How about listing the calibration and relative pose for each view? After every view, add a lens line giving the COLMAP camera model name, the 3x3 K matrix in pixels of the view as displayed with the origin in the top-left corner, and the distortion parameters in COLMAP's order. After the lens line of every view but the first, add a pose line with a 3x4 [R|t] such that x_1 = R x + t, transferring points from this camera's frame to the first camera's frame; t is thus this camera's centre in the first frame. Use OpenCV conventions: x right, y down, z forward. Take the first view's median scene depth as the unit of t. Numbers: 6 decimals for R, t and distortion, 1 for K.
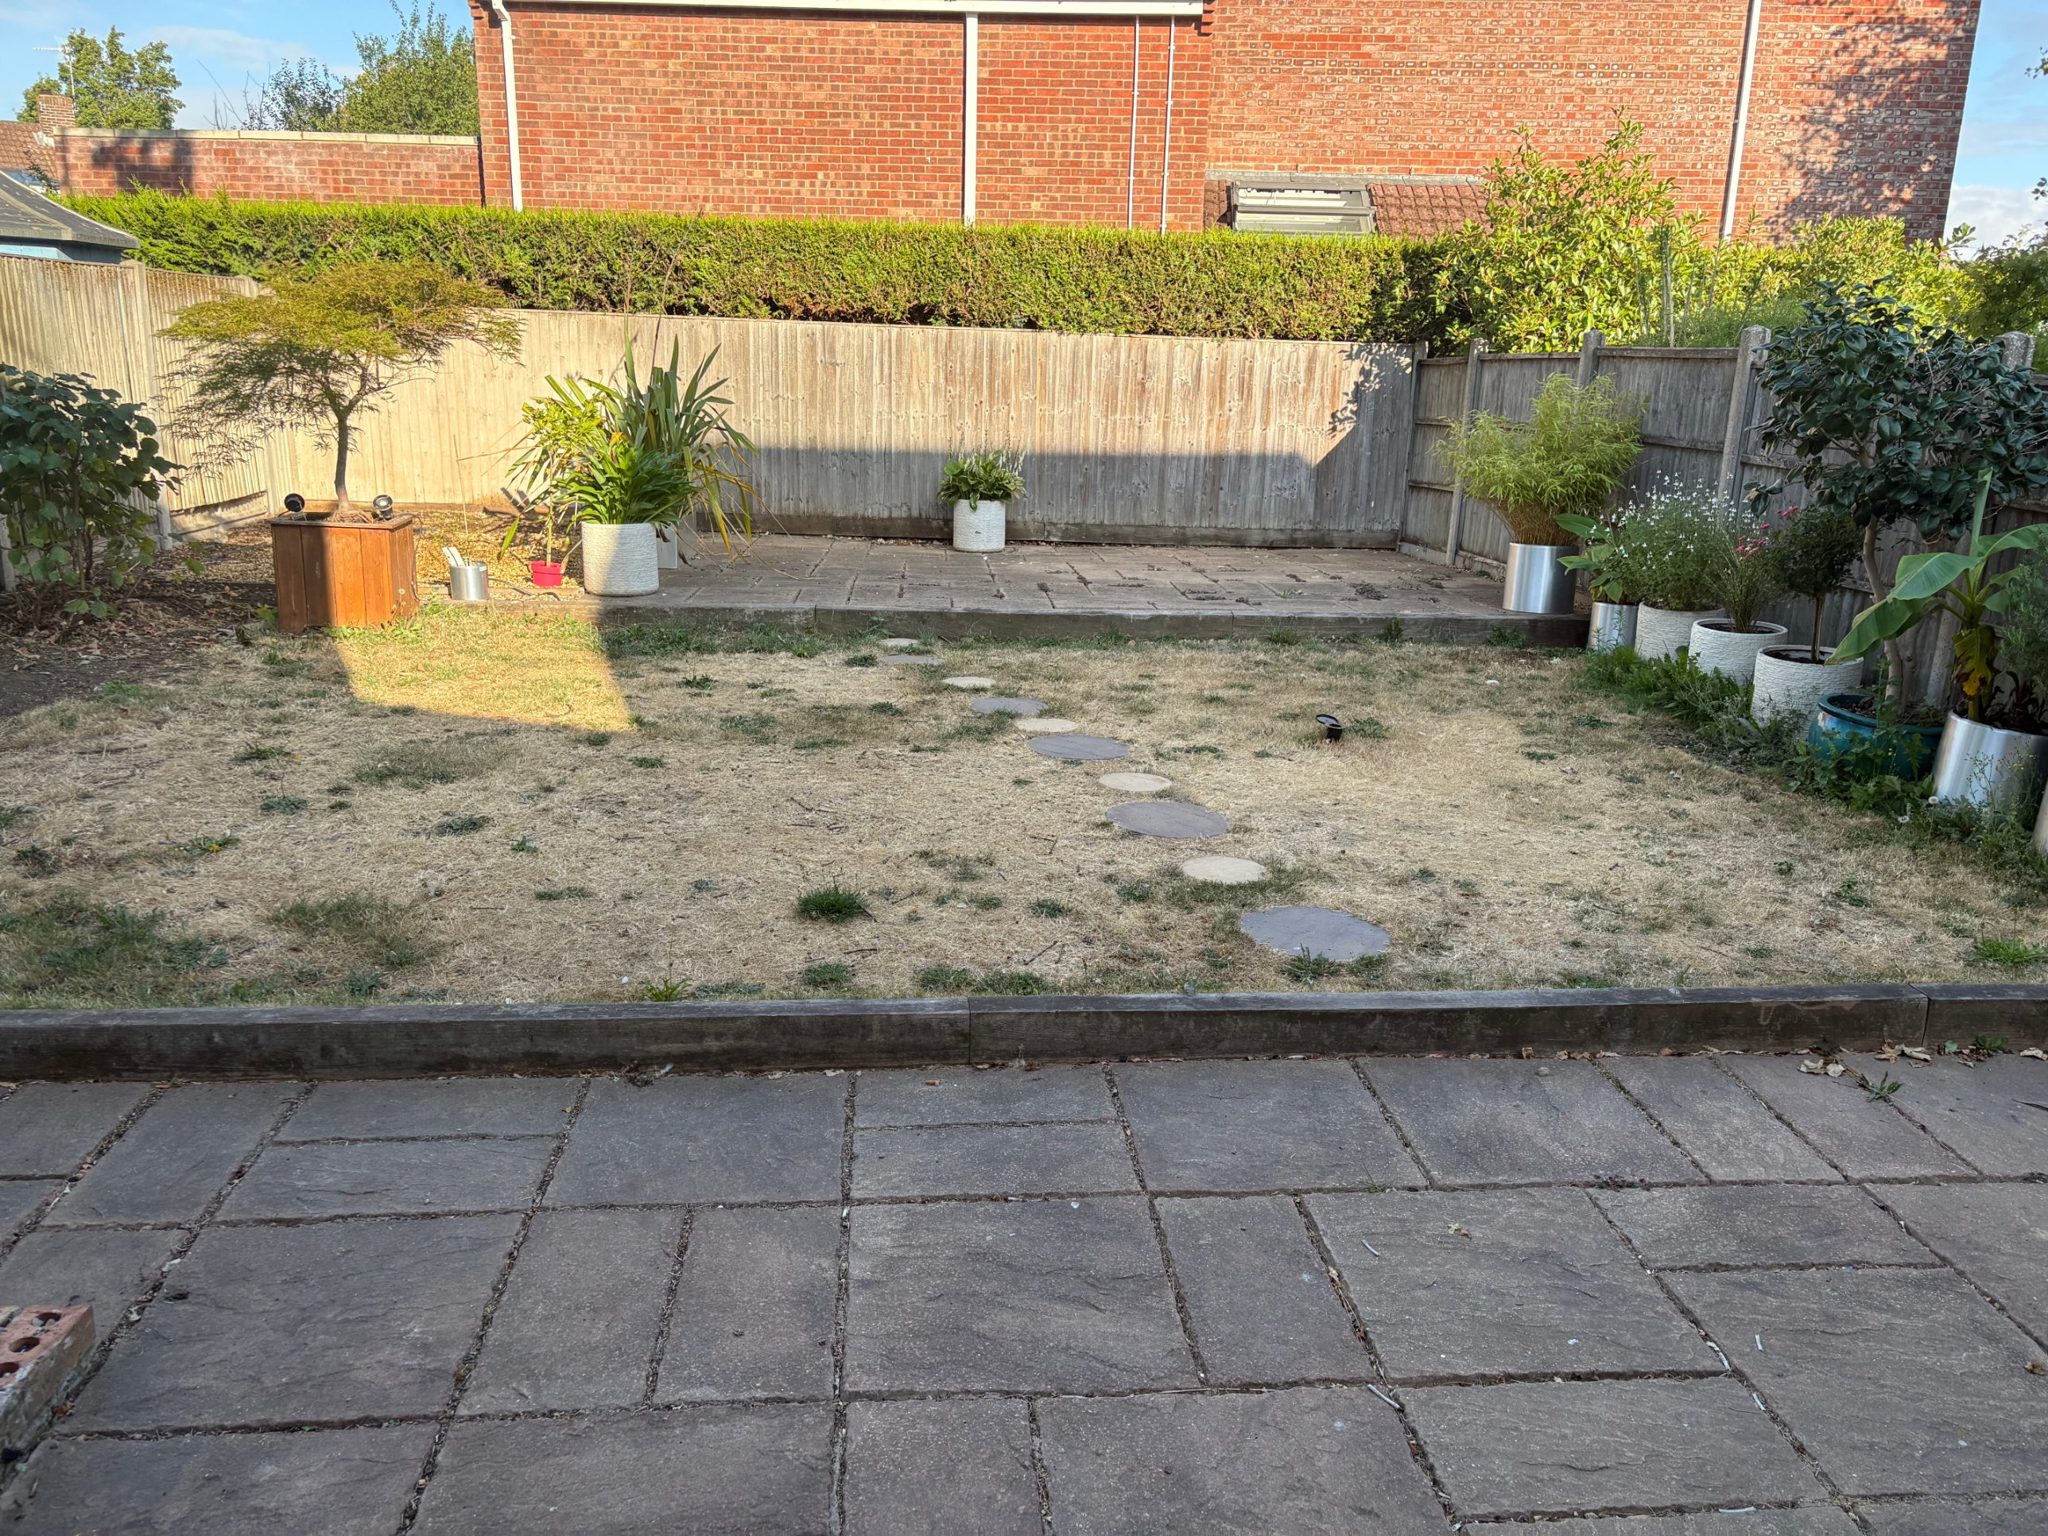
lens RADIAL K [[1539.7, 0, 1036.2], [0, 1539.7, 773.0], [0, 0, 1]] dist [0.054150, -0.055716]
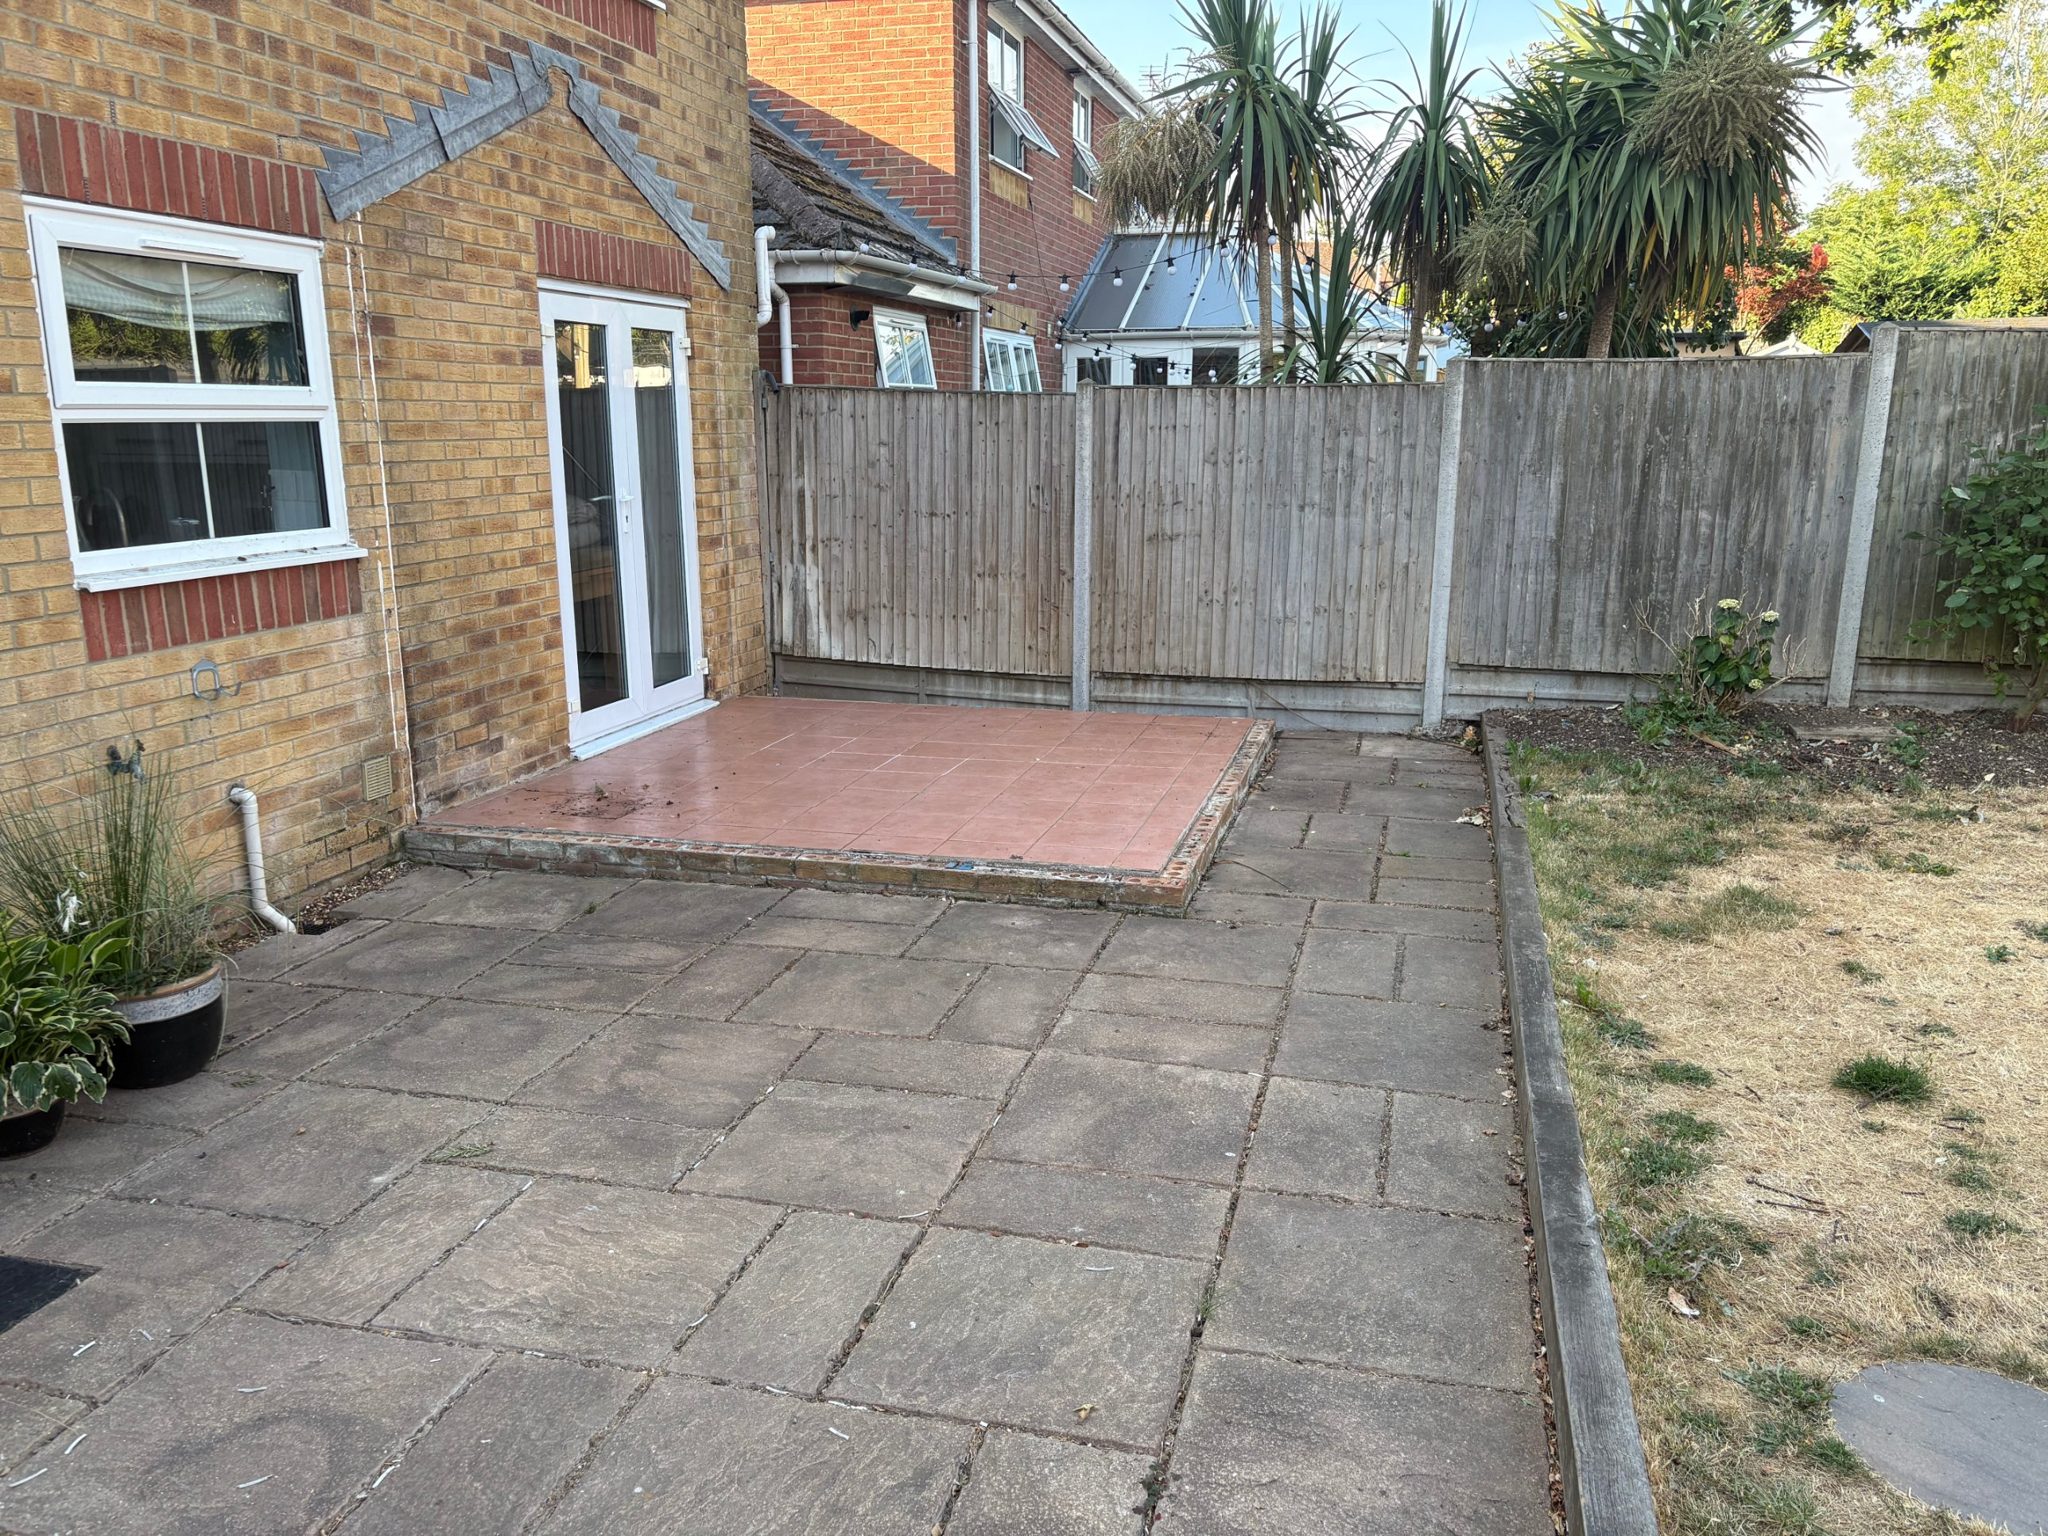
lens RADIAL K [[1539.7, 0, 1026.8], [0, 1539.7, 776.8], [0, 0, 1]] dist [0.054150, -0.055716]
pose [[-0.353523, 0.189442, -0.916042, 0.232354], [-0.240747, 0.927864, 0.284797, -0.058388], [0.903915, 0.321217, -0.282414, 0.237538]]
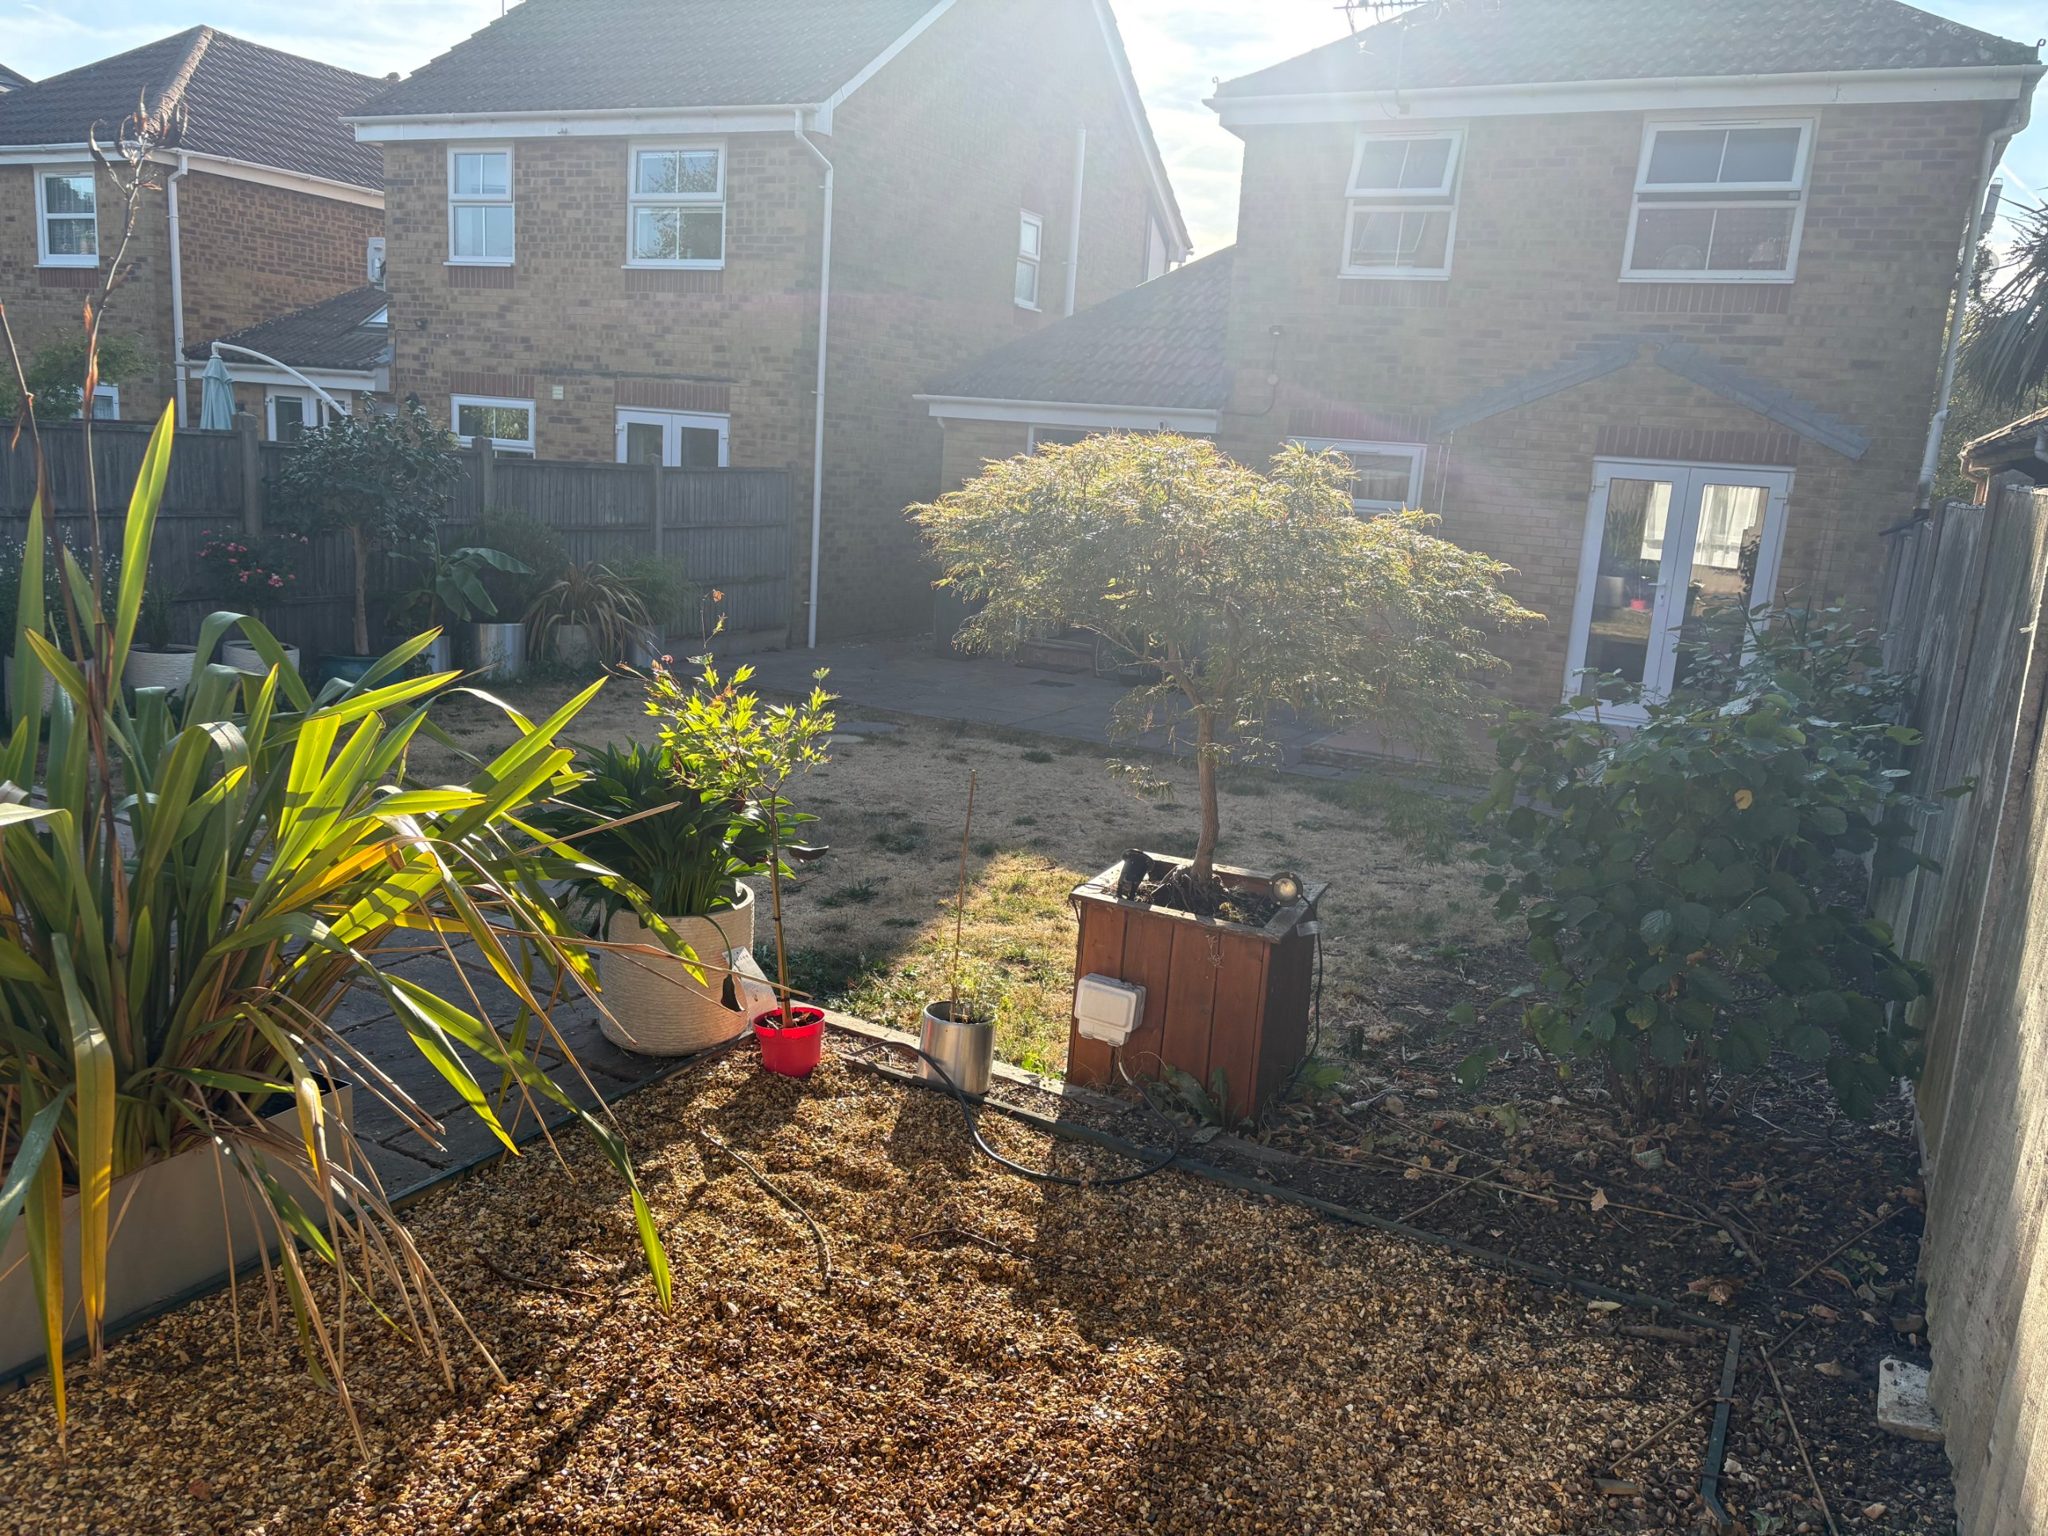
lens RADIAL K [[1539.7, 0, 1022.2], [0, 1539.7, 765.5], [0, 0, 1]] dist [0.054150, -0.055716]
pose [[-0.833950, -0.192106, 0.517323, -0.382300], [0.051051, 0.906574, 0.418949, -0.250546], [-0.549474, 0.375792, -0.746230, 0.809477]]
